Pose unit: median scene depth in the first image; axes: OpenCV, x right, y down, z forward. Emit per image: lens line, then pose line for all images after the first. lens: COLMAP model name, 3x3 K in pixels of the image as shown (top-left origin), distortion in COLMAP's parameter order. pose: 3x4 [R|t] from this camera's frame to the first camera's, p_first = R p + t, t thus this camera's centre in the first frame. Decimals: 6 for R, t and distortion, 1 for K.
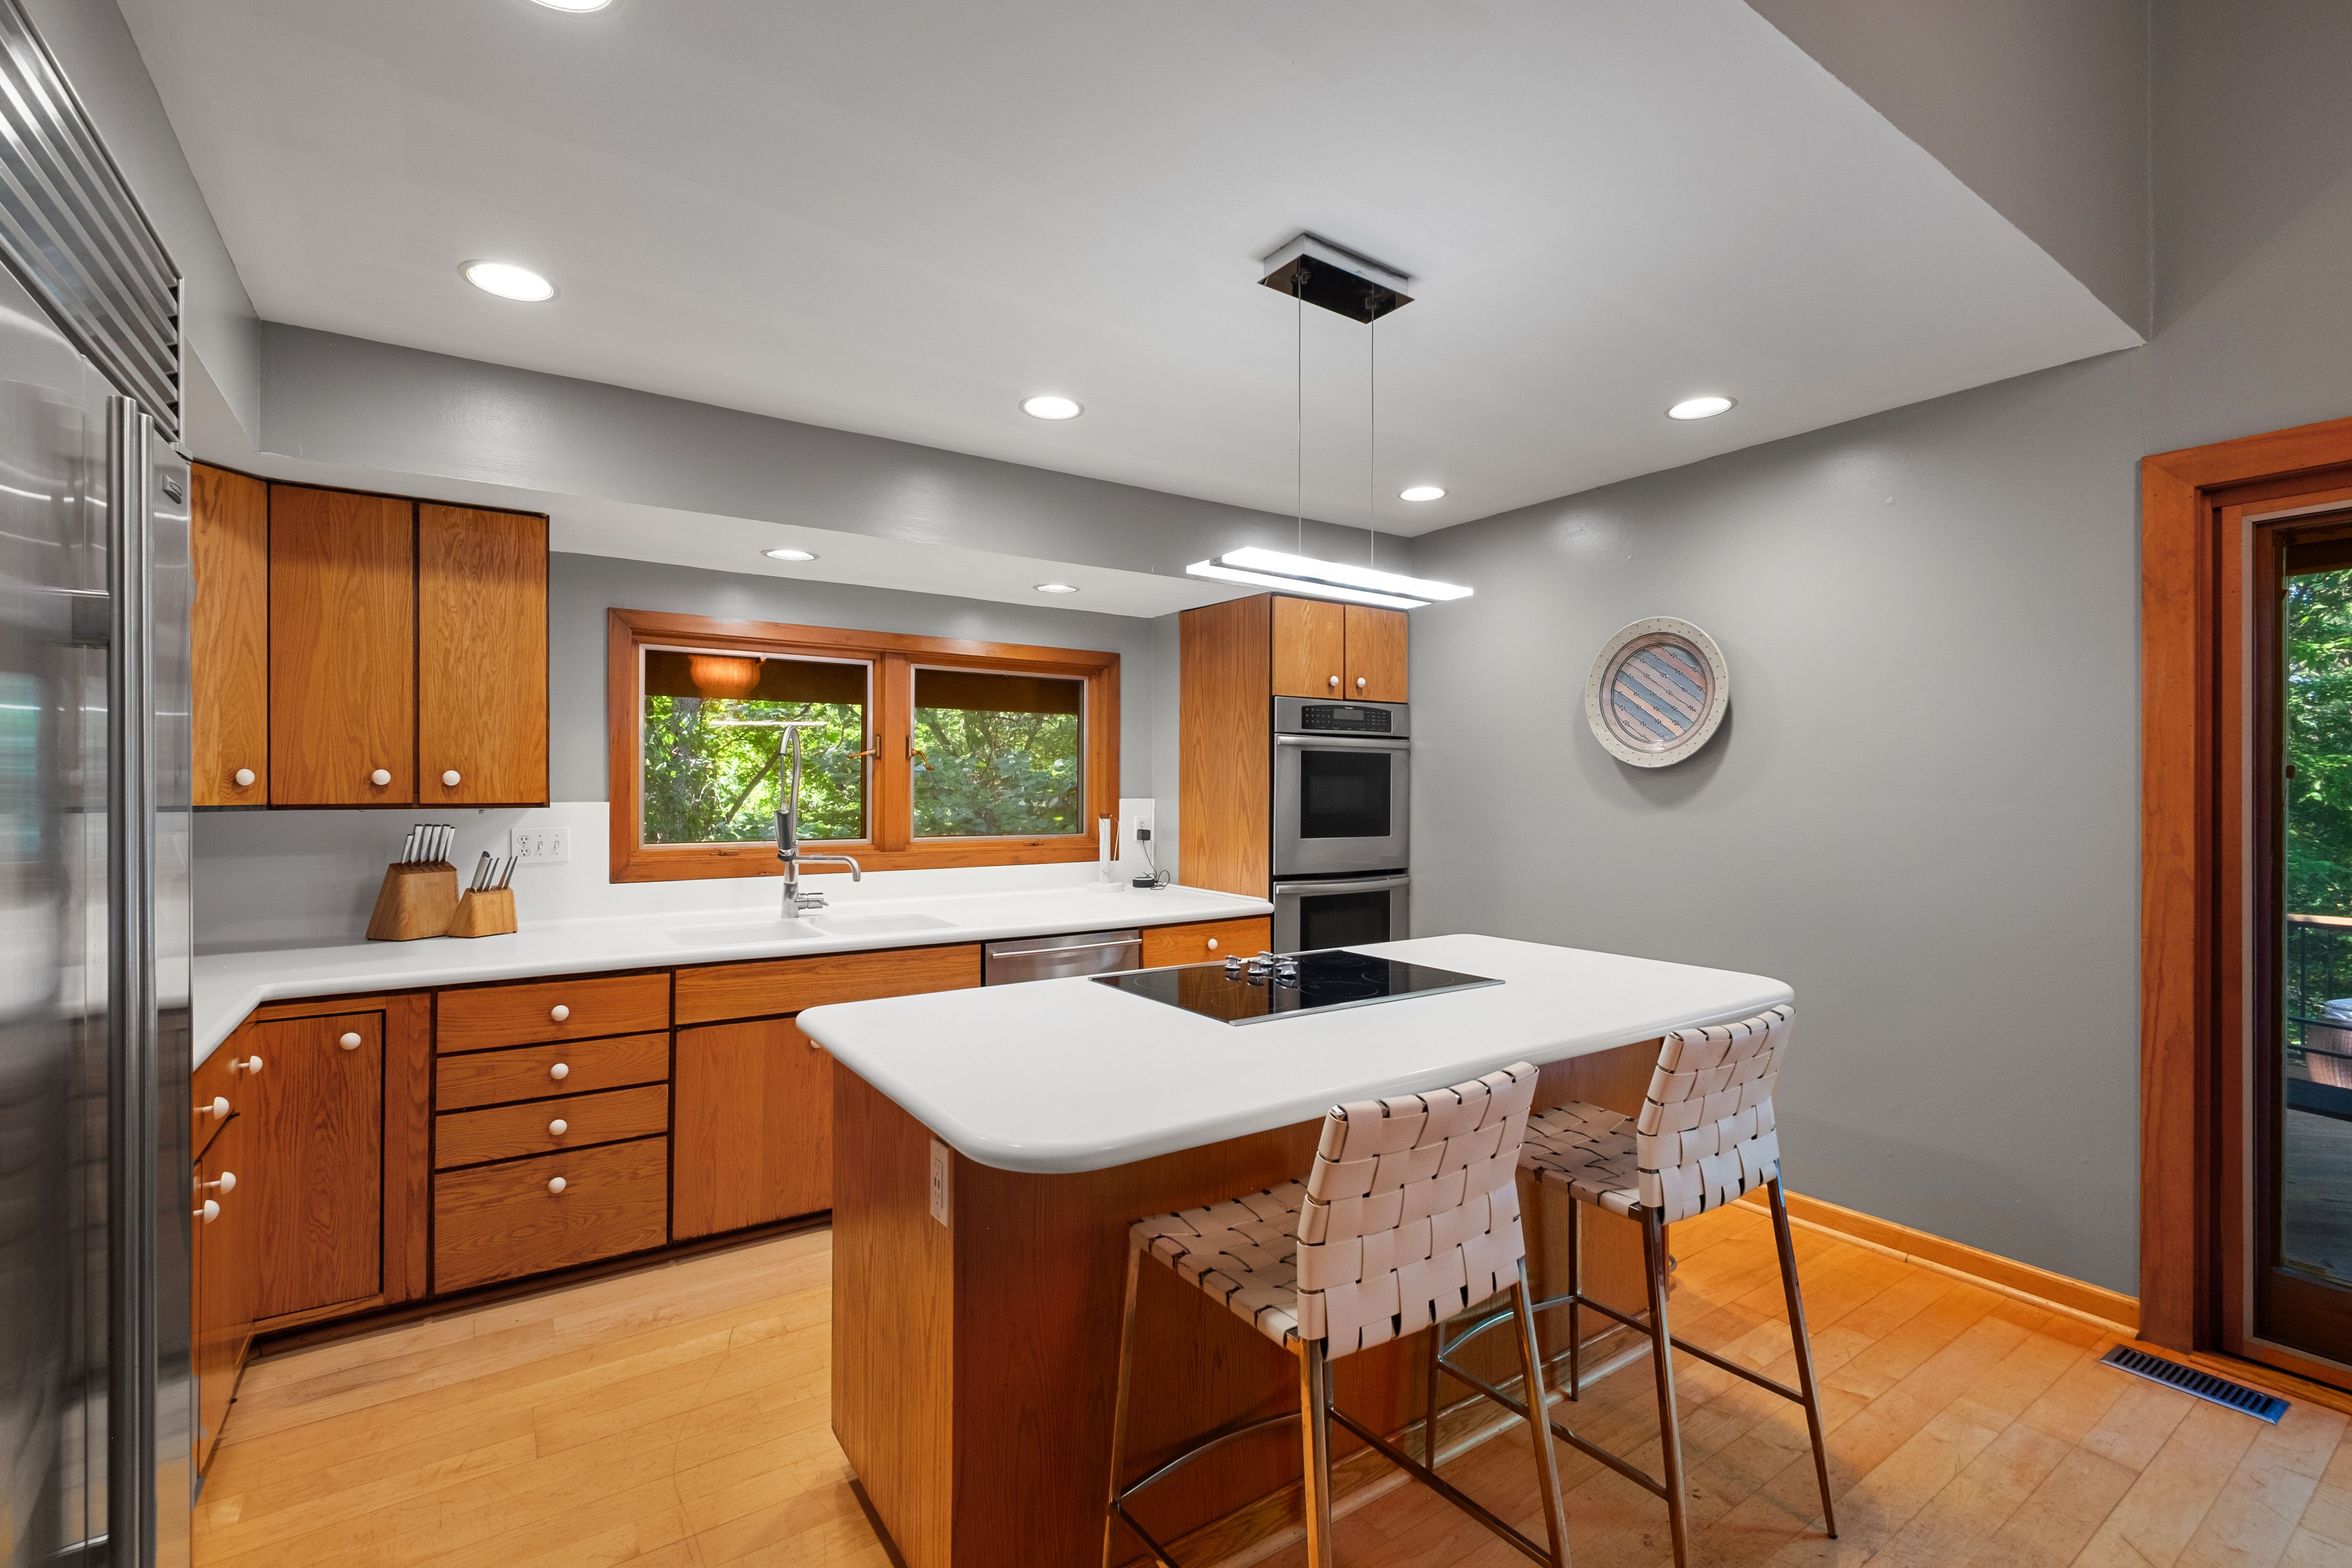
lens RADIAL K [[1031.0, 0, 1176.0], [0, 1031.0, 784.0], [0, 0, 1]] dist [-0.002919, -0.000454]
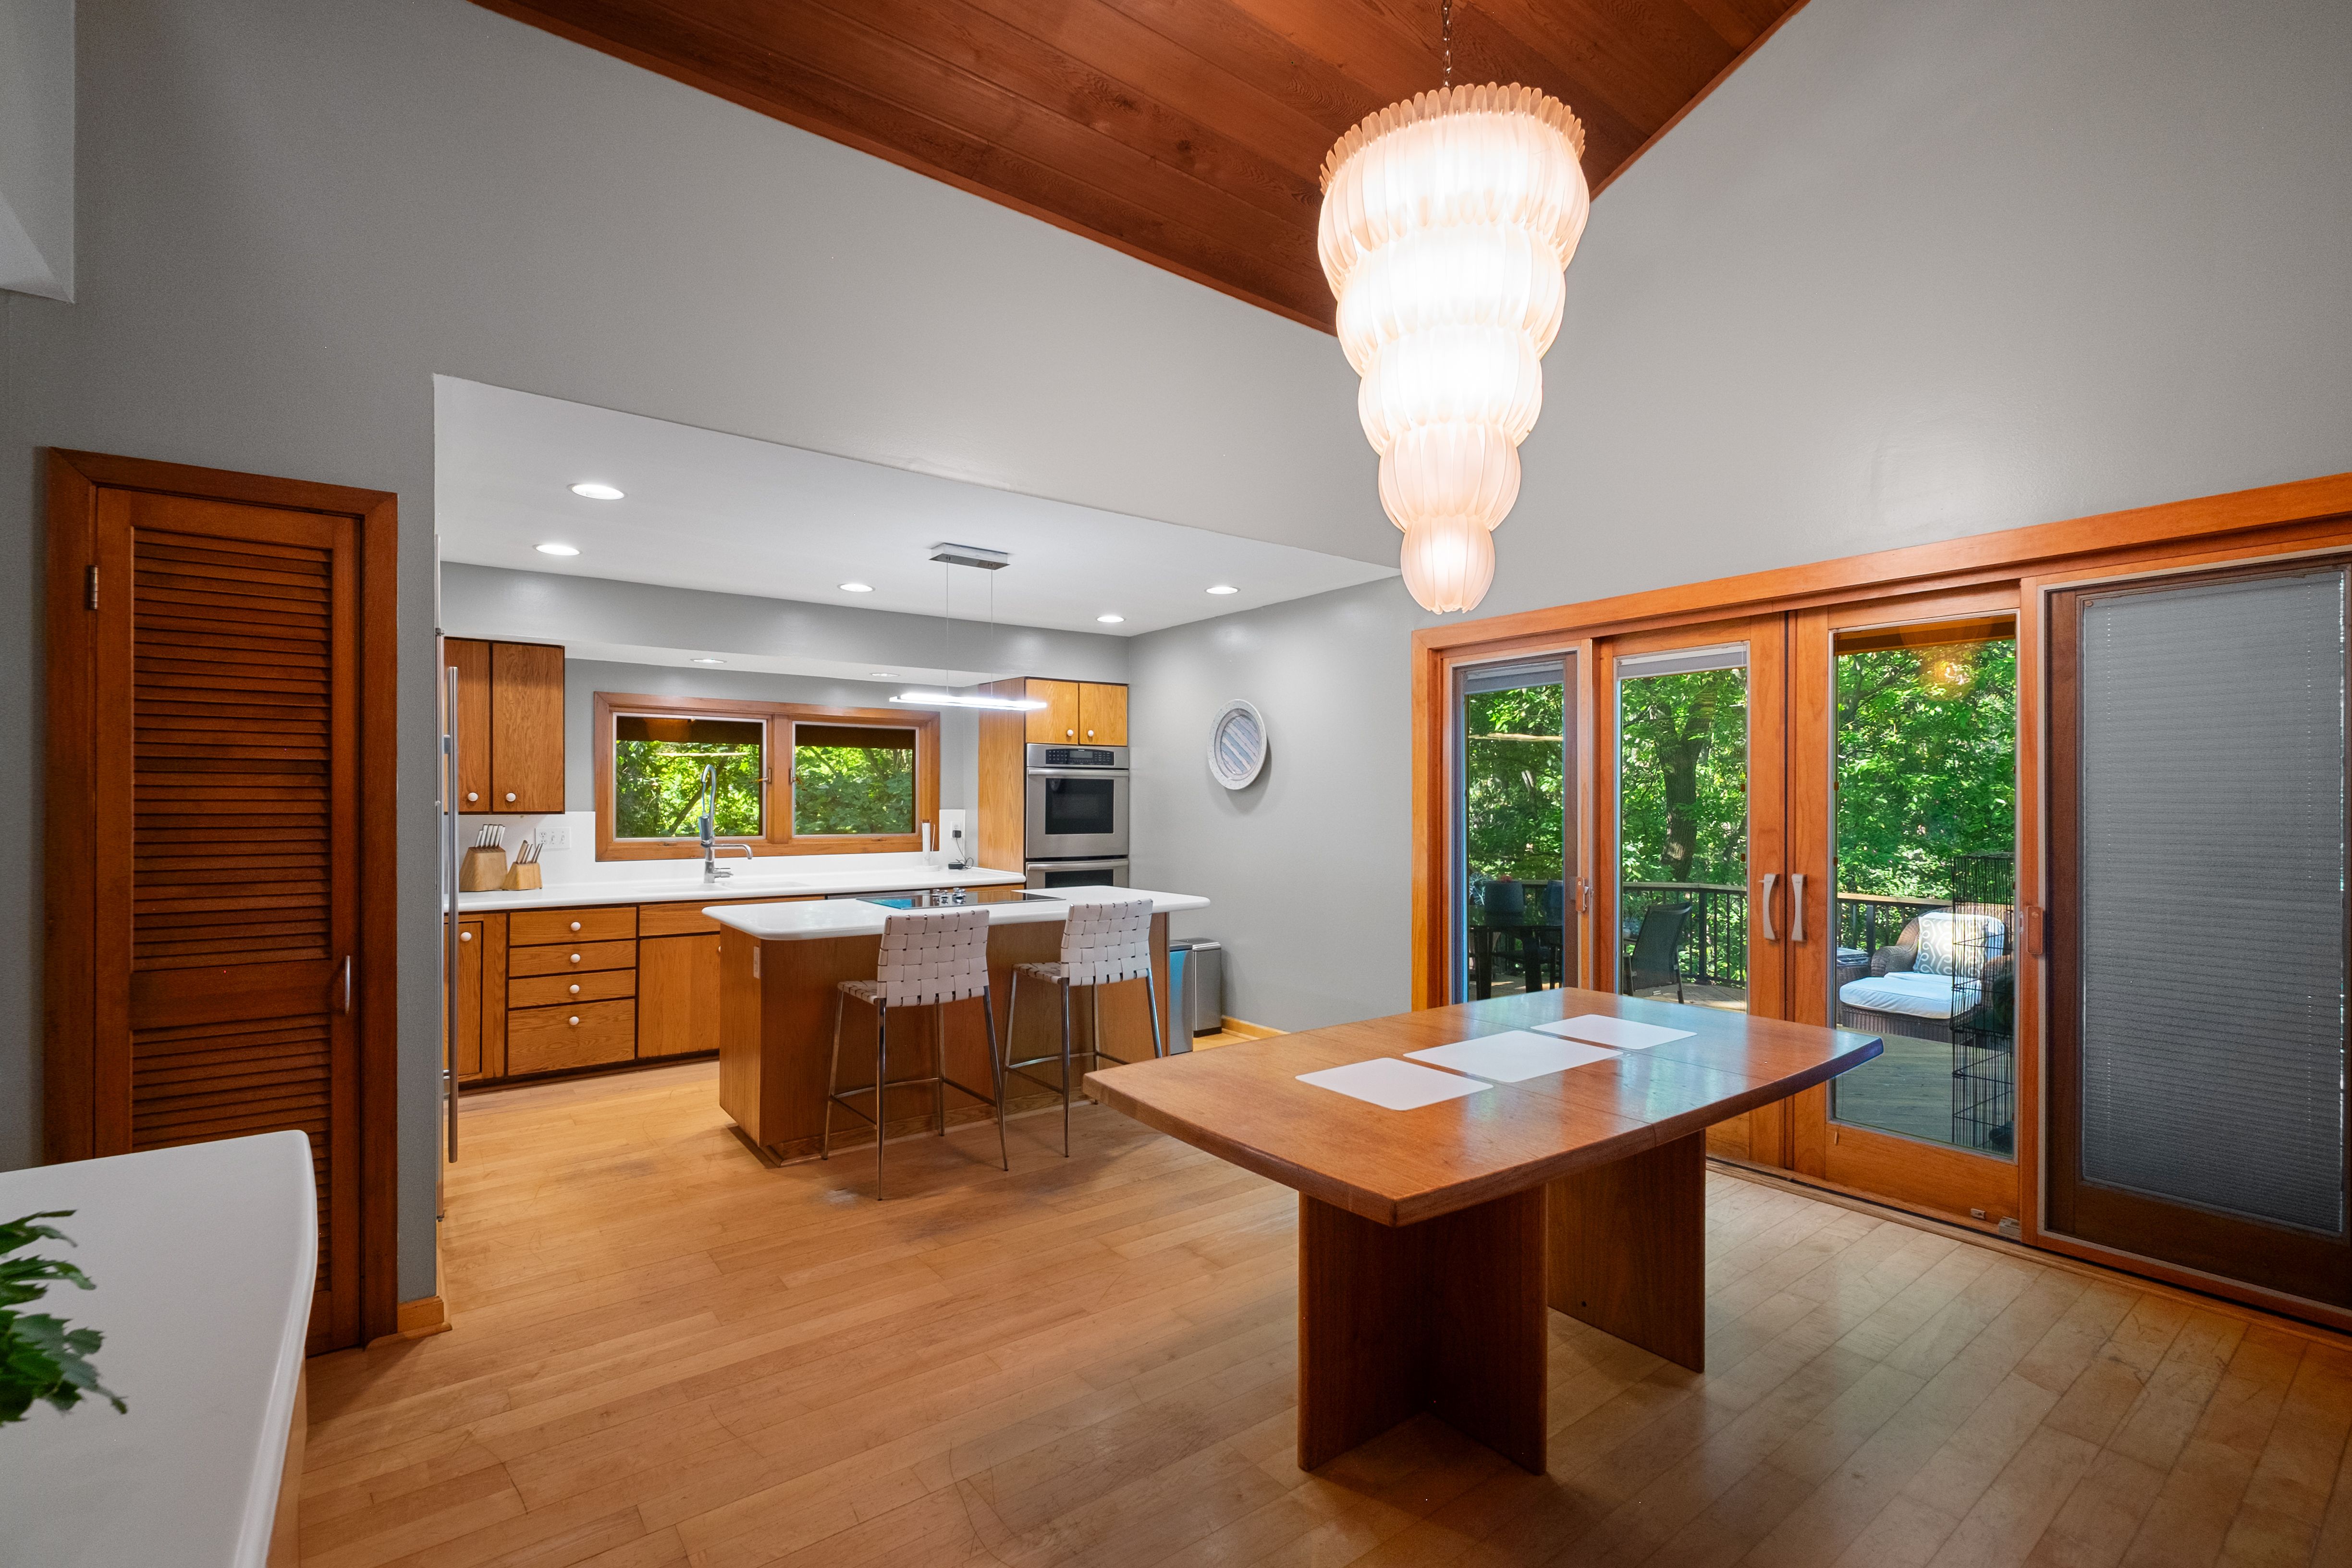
lens RADIAL K [[1028.6, 0, 1174.3], [0, 1028.6, 798.3], [0, 0, 1]] dist [0.000005, -0.000033]
pose [[0.999003, -0.001124, 0.044619, 0.279962], [0.001093, 0.999999, 0.000722, -0.003266], [-0.044619, -0.000673, 0.999004, -0.638485]]
